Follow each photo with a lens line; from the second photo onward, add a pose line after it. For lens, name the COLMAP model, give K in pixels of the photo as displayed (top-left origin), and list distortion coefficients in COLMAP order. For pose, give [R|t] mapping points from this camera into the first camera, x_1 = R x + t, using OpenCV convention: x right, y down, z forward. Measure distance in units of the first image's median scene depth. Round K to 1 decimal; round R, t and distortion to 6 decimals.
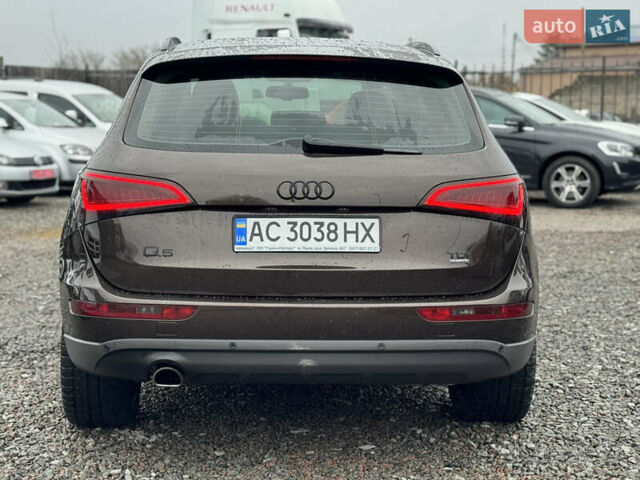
lens RADIAL K [[1198.3, 0, 315.5], [0, 1198.3, 239.0], [0, 0, 1]] dist [0.110558, 0.181783]
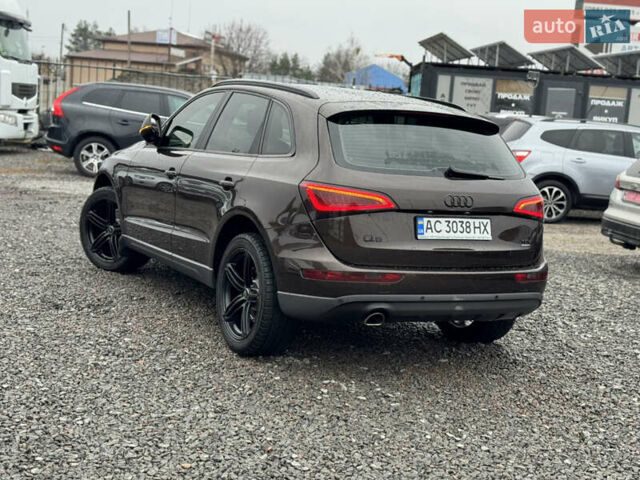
lens RADIAL K [[1013.3, 0, 316.0], [0, 1013.3, 241.6], [0, 0, 1]] dist [0.122687, 0.082136]
pose [[0.902004, 0.007800, 0.431658, -0.704101], [-0.025313, 0.999072, 0.034841, -0.027029], [-0.430986, -0.042353, 0.901364, -0.134604]]
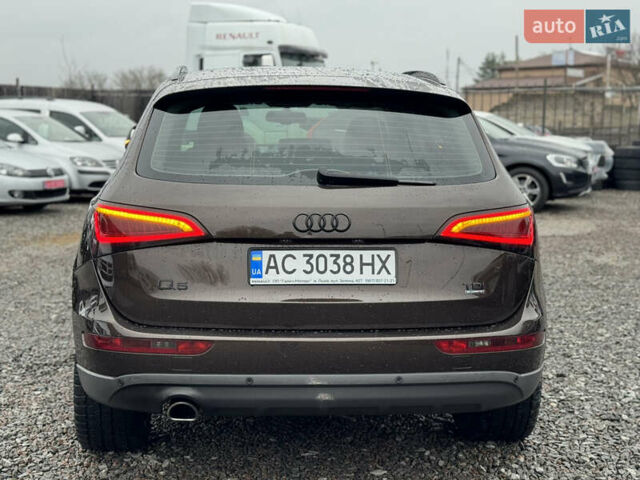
lens RADIAL K [[1013.3, 0, 316.0], [0, 1013.3, 241.6], [0, 0, 1]] dist [0.122687, 0.082136]
pose [[0.999613, -0.004460, 0.027445, -0.033208], [0.004185, 0.999941, 0.010067, -0.030798], [-0.027488, -0.009948, 0.999573, 0.147388]]
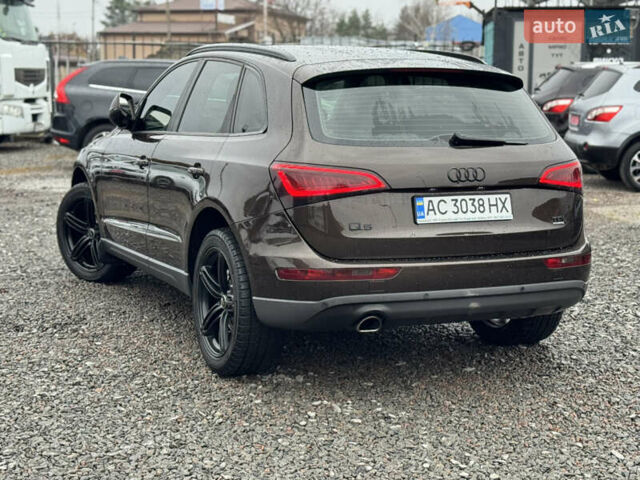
lens RADIAL K [[1198.3, 0, 315.5], [0, 1198.3, 239.0], [0, 0, 1]] dist [0.110558, 0.181783]
pose [[0.931816, -0.048559, 0.359668, -0.585136], [0.036864, 0.998547, 0.039308, -0.025759], [-0.361054, -0.023369, 0.932252, -0.153212]]
